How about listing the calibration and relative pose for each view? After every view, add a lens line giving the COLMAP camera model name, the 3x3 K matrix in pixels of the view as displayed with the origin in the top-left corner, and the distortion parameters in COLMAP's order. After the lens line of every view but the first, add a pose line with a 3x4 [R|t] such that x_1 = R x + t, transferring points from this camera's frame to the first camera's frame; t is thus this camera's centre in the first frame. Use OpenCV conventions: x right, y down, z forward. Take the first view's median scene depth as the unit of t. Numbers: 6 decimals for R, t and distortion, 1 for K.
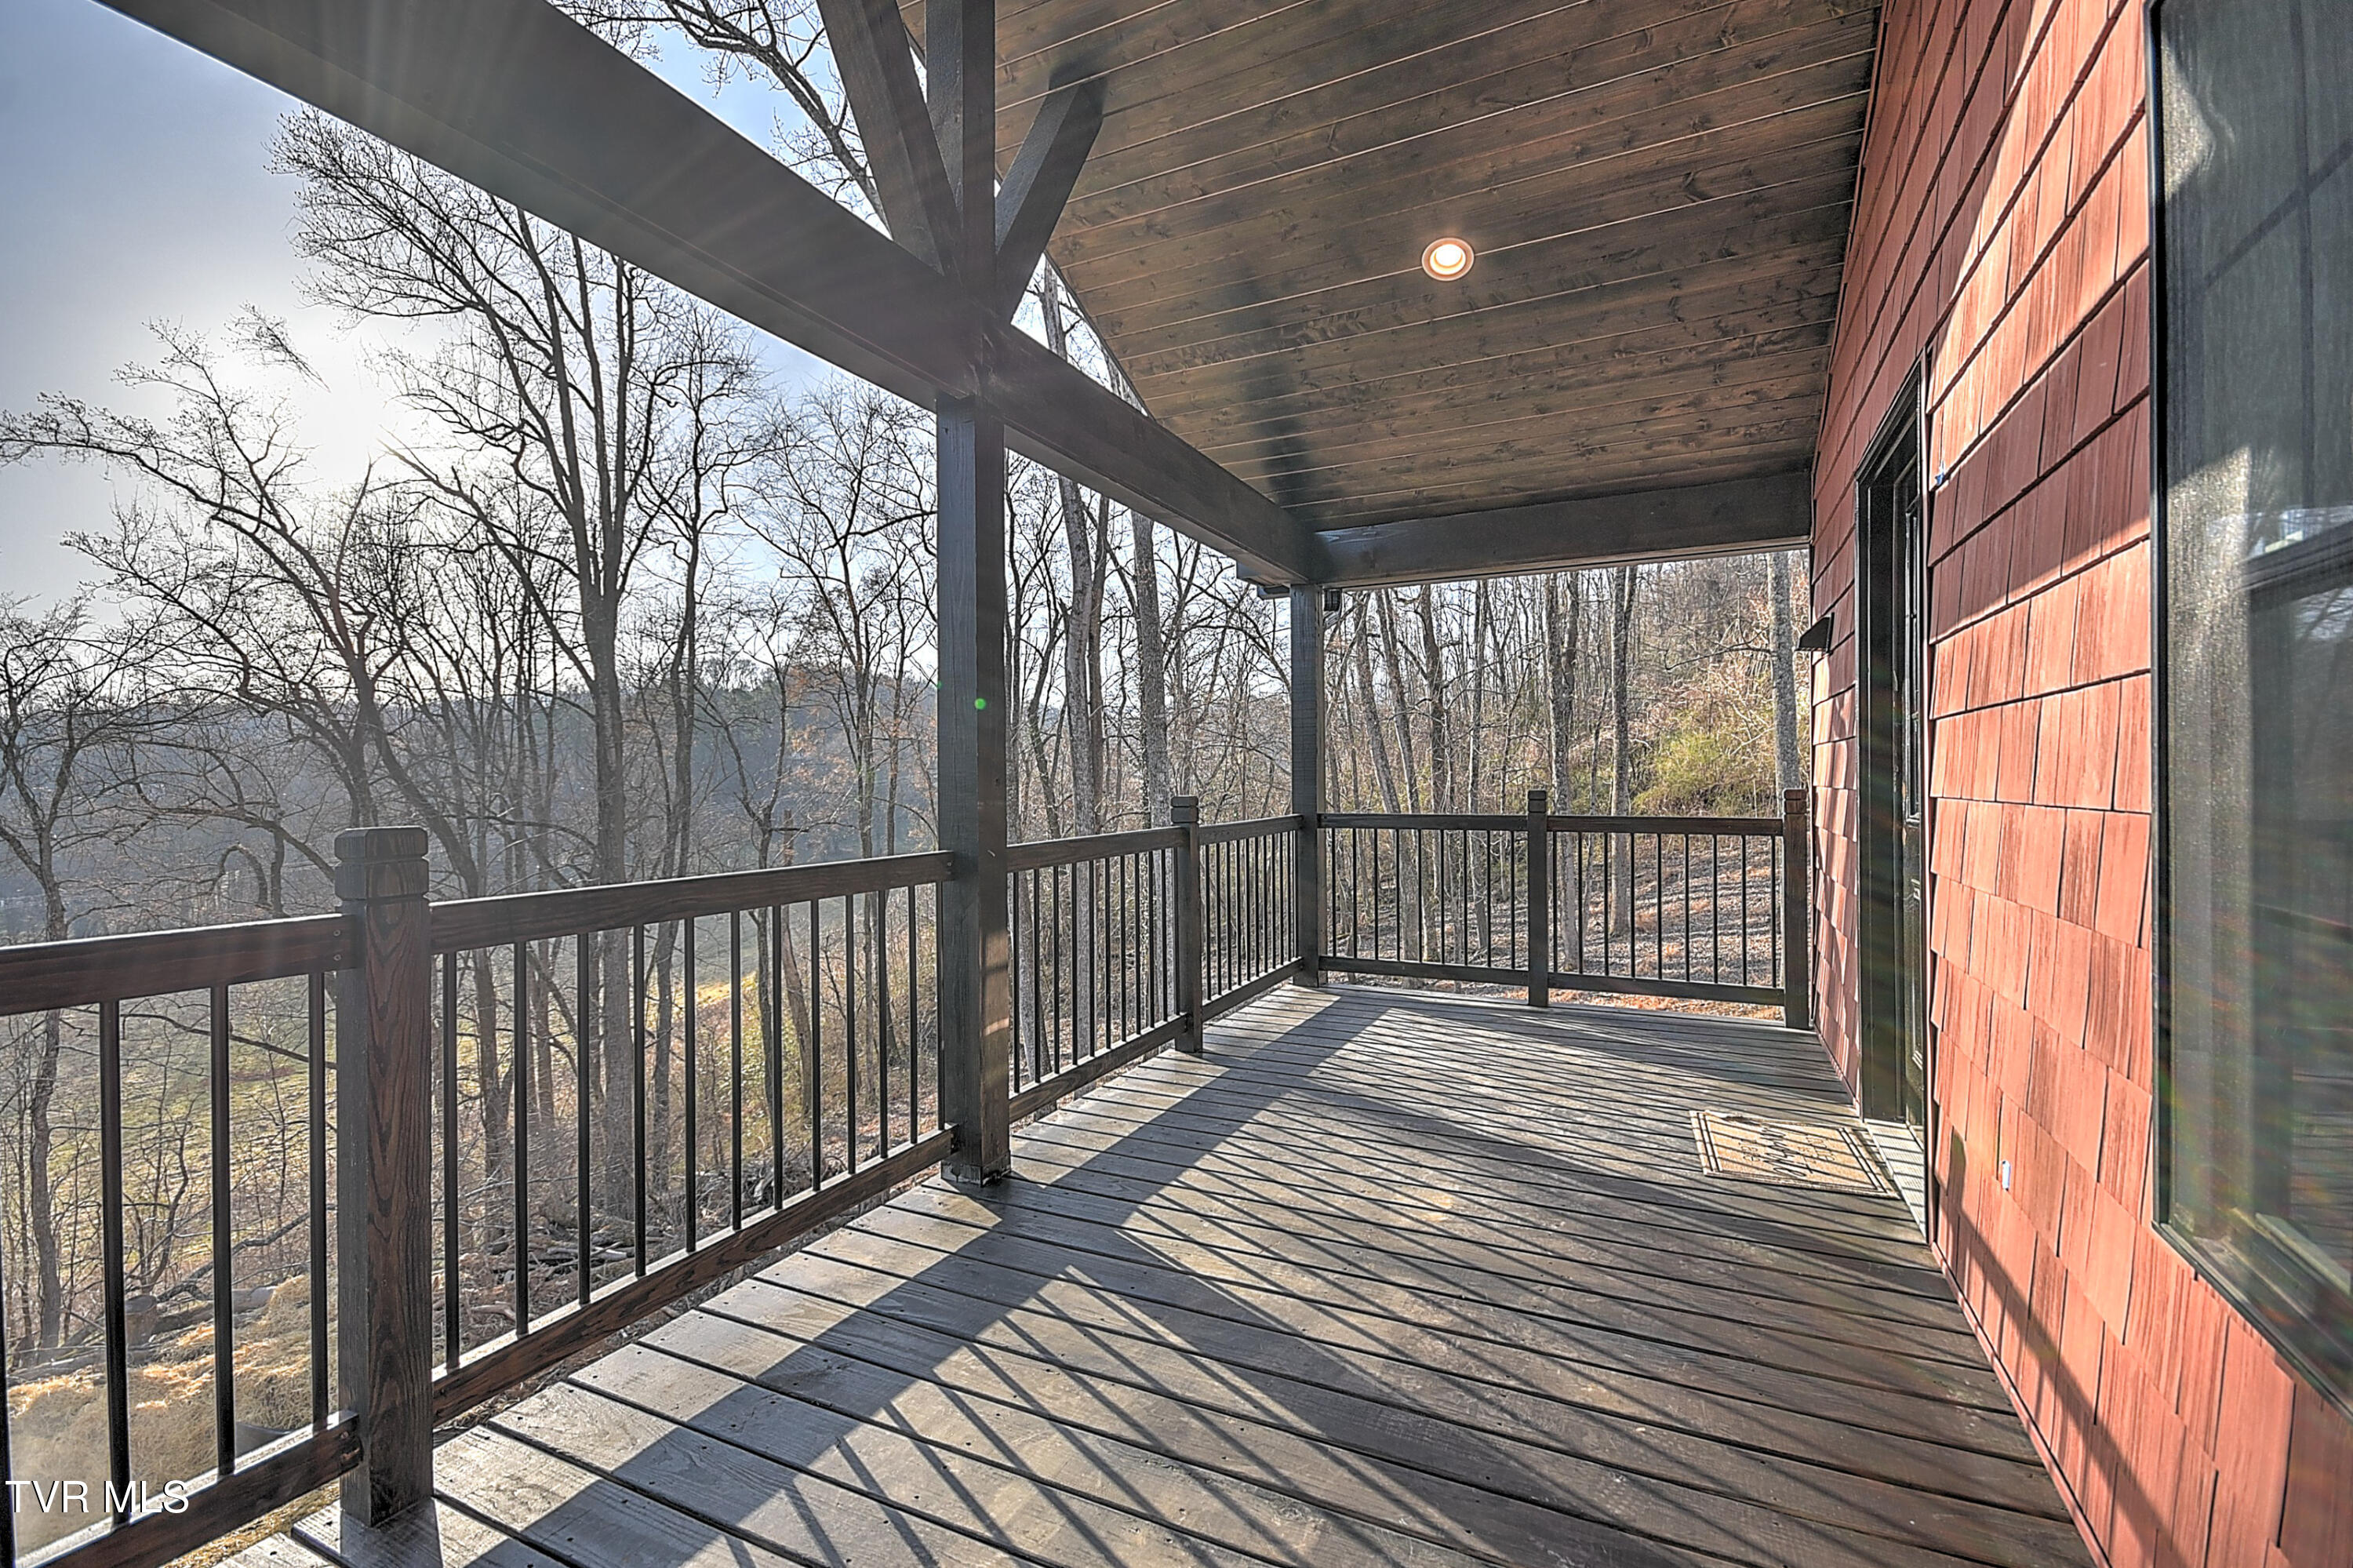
lens RADIAL K [[1055.2, 0, 1164.0], [0, 1055.2, 795.2], [0, 0, 1]] dist [0.016467, -0.008164]
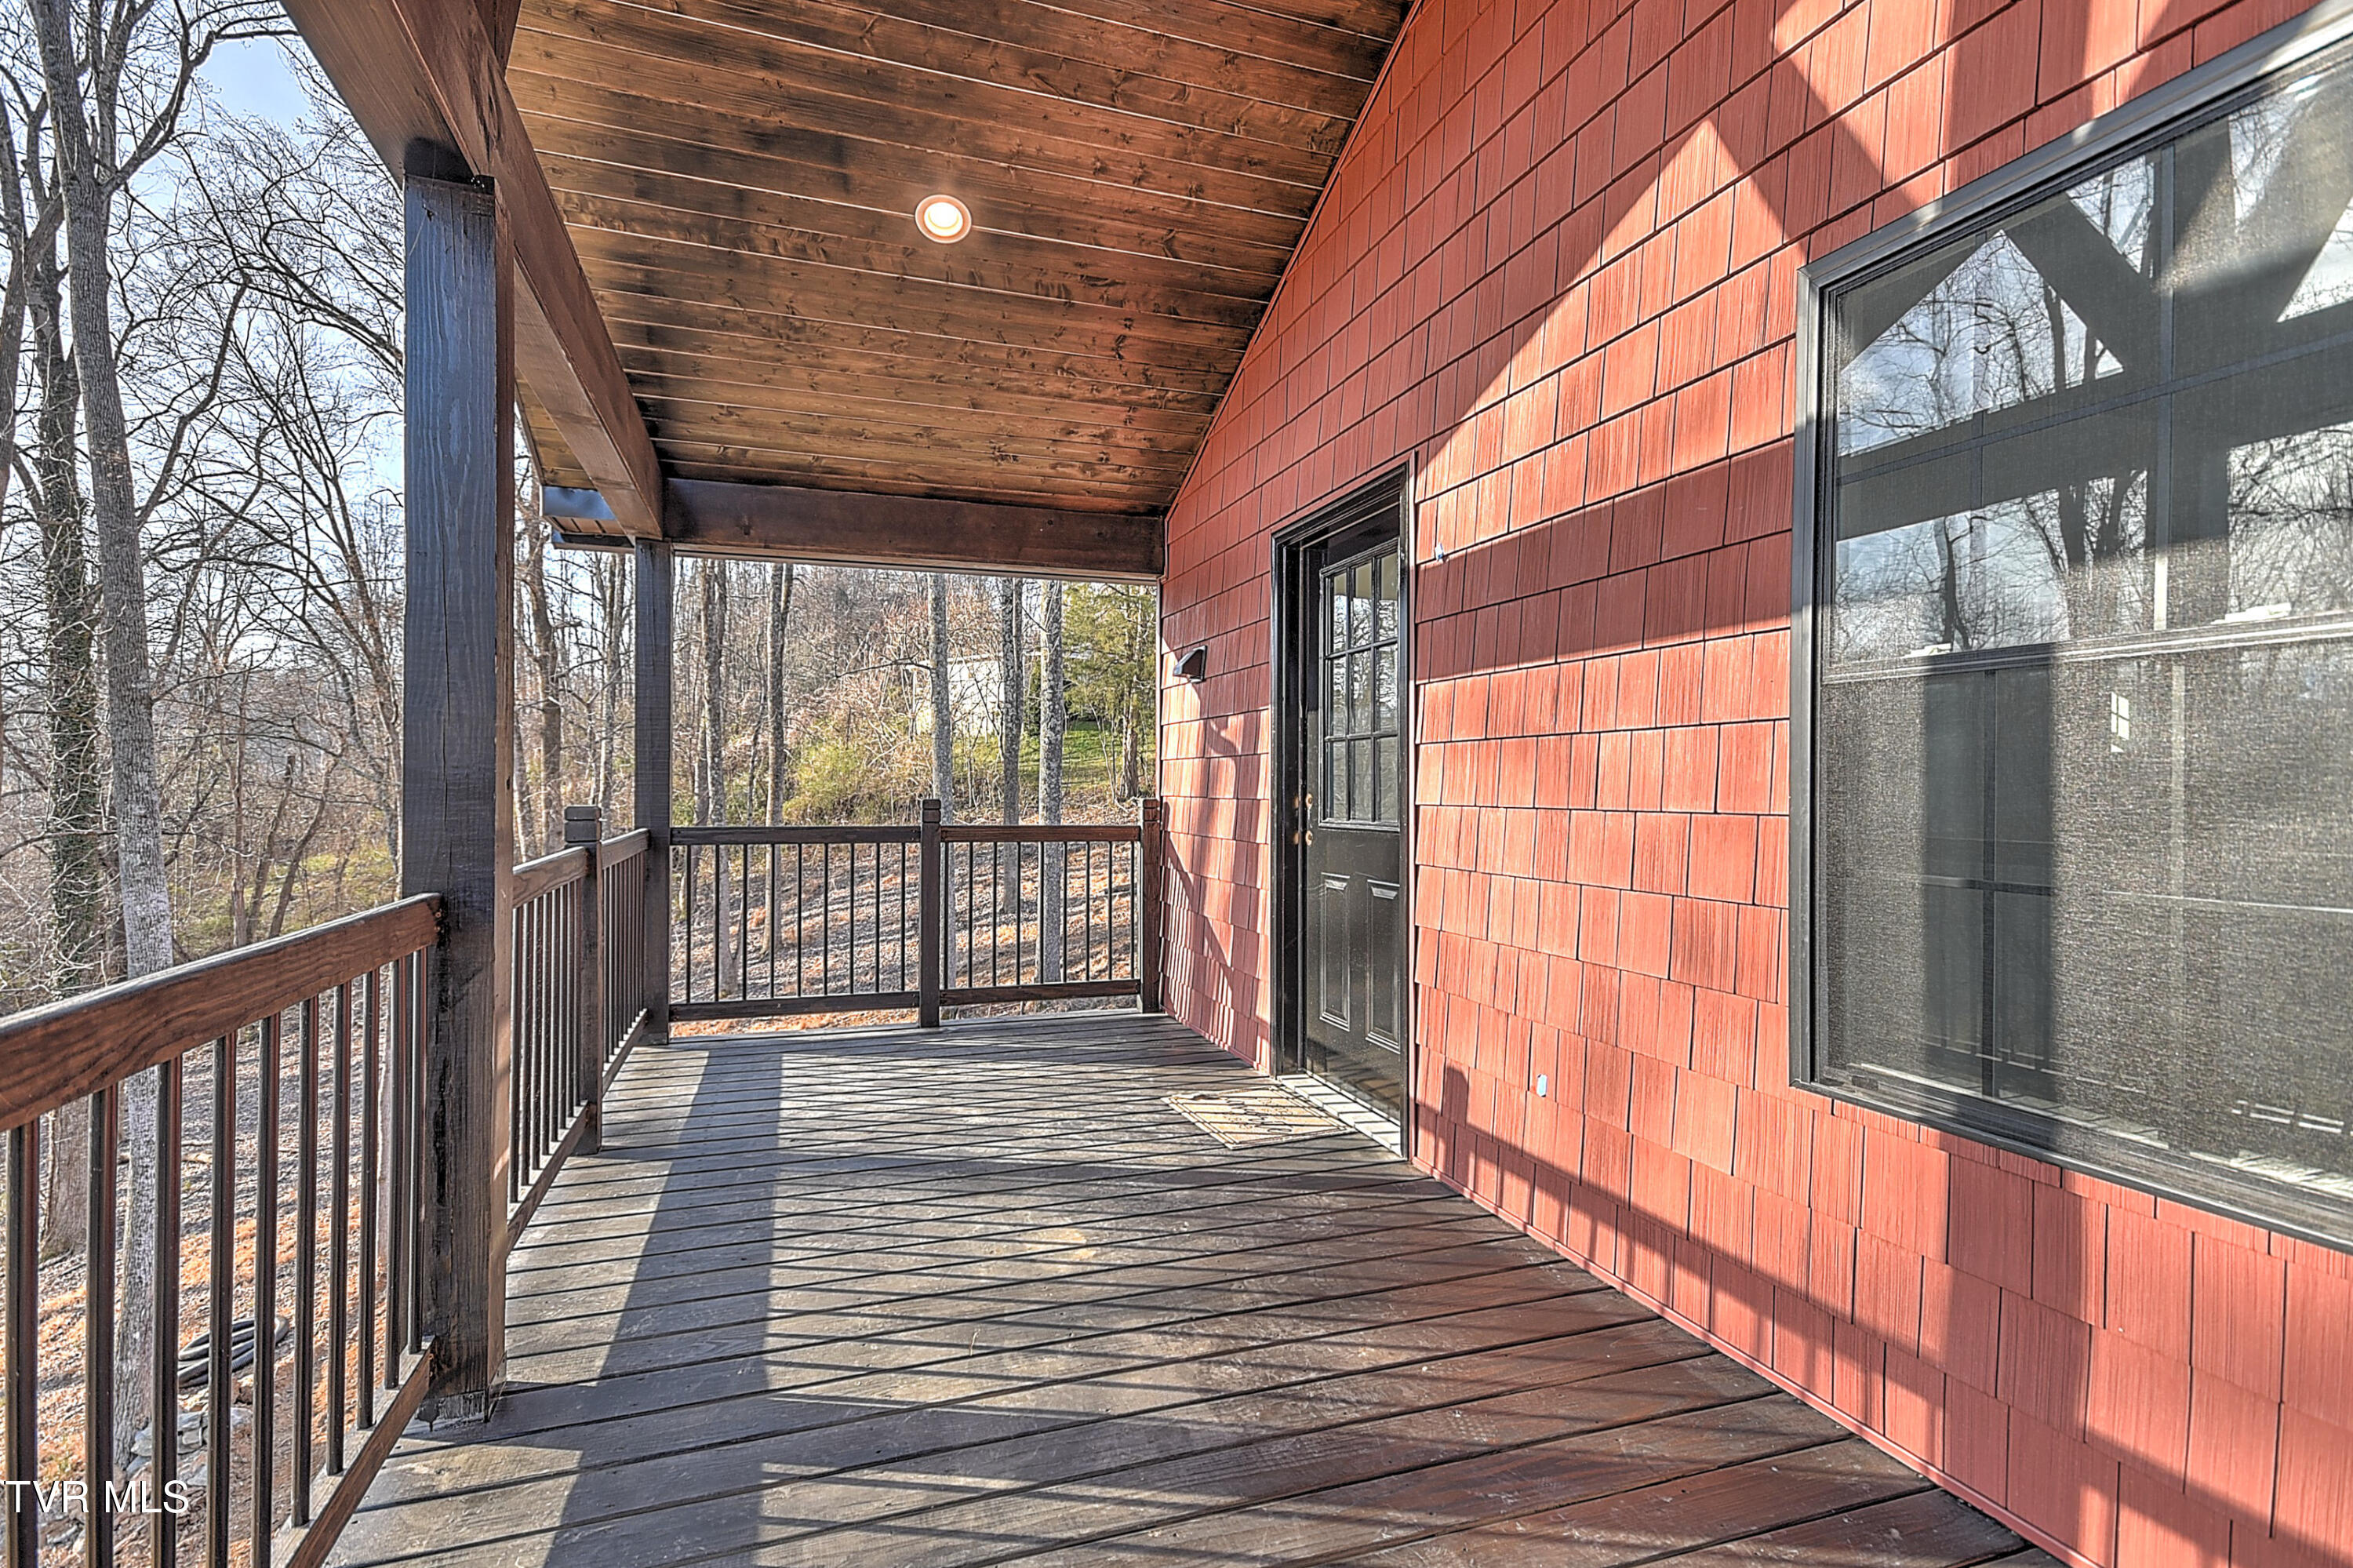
lens RADIAL K [[1152.8, 0, 1128.5], [0, 1152.8, 793.8], [0, 0, 1]] dist [0.013468, 0.001529]
pose [[0.694402, 0.005999, 0.719562, -0.354786], [0.001080, 0.999955, -0.009379, 0.000568], [-0.719586, 0.007290, 0.694365, 0.202814]]
